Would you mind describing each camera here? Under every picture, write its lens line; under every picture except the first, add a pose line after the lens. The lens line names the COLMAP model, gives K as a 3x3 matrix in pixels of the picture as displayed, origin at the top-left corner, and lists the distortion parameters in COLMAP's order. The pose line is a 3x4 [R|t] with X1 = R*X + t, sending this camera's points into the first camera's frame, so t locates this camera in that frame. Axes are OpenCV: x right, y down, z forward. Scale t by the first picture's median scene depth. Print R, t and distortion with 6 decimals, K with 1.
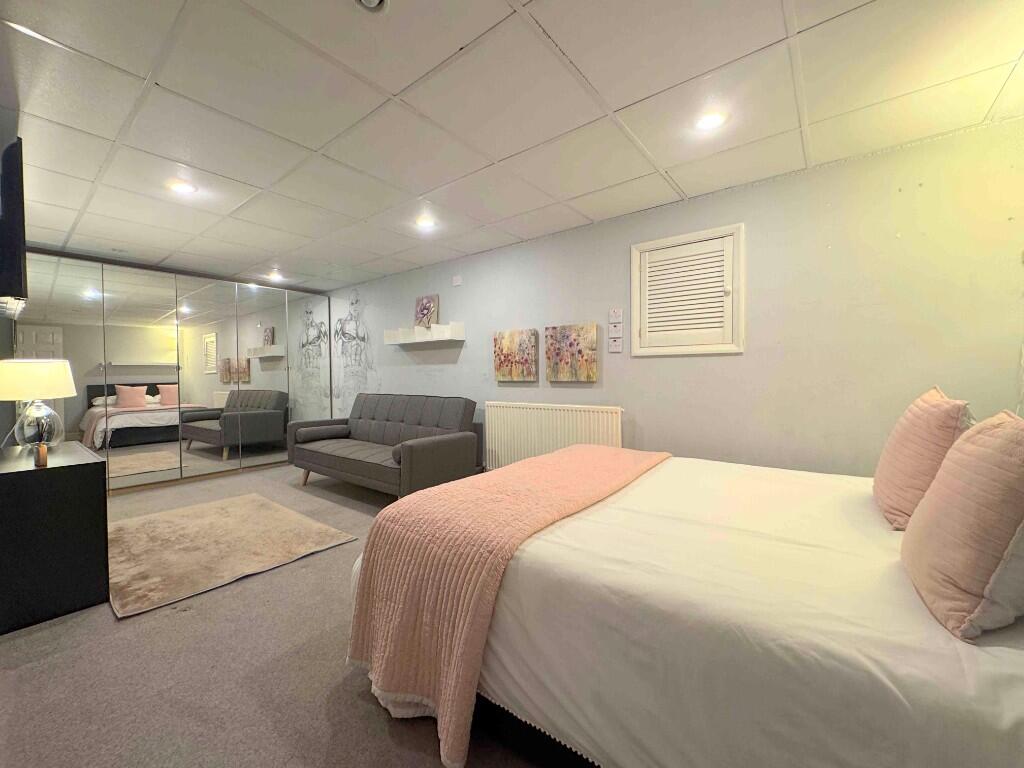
lens RADIAL K [[409.2, 0, 512.0], [0, 409.2, 384.0], [0, 0, 1]] dist [-0.002037, -0.000103]
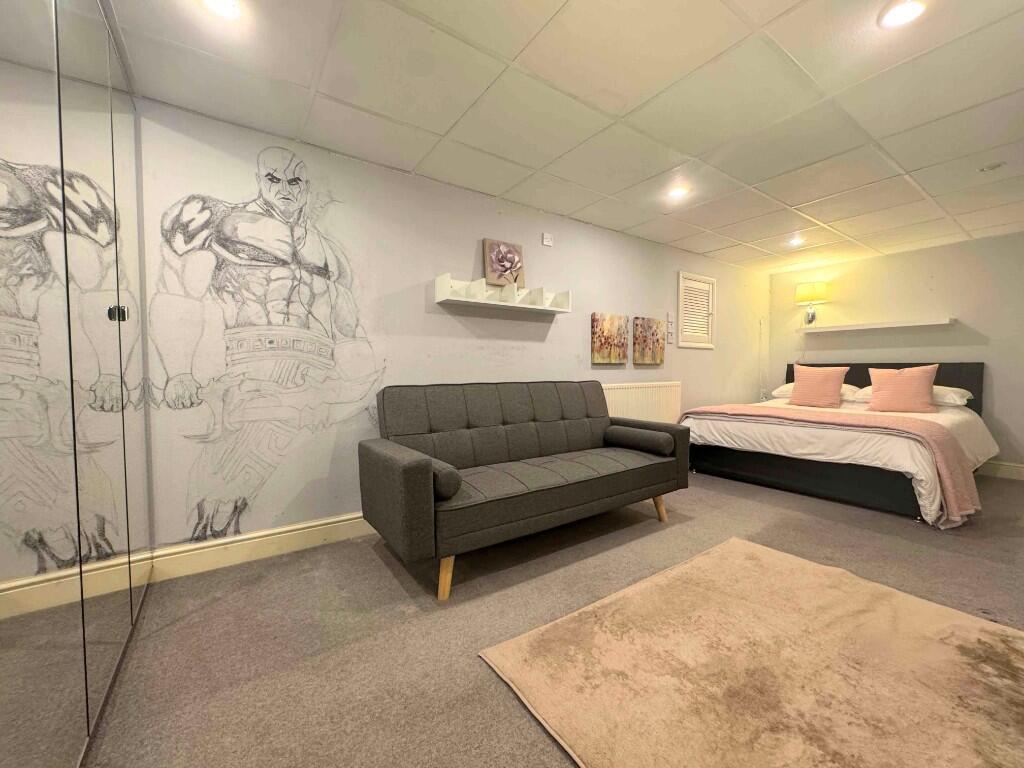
lens RADIAL K [[409.2, 0, 512.0], [0, 409.2, 384.0], [0, 0, 1]] dist [-0.002037, -0.000103]
pose [[0.297809, -0.038622, 0.953844, -1.039973], [0.011069, 0.999254, 0.037005, 0.004006], [-0.954561, -0.000462, 0.298015, 0.913903]]
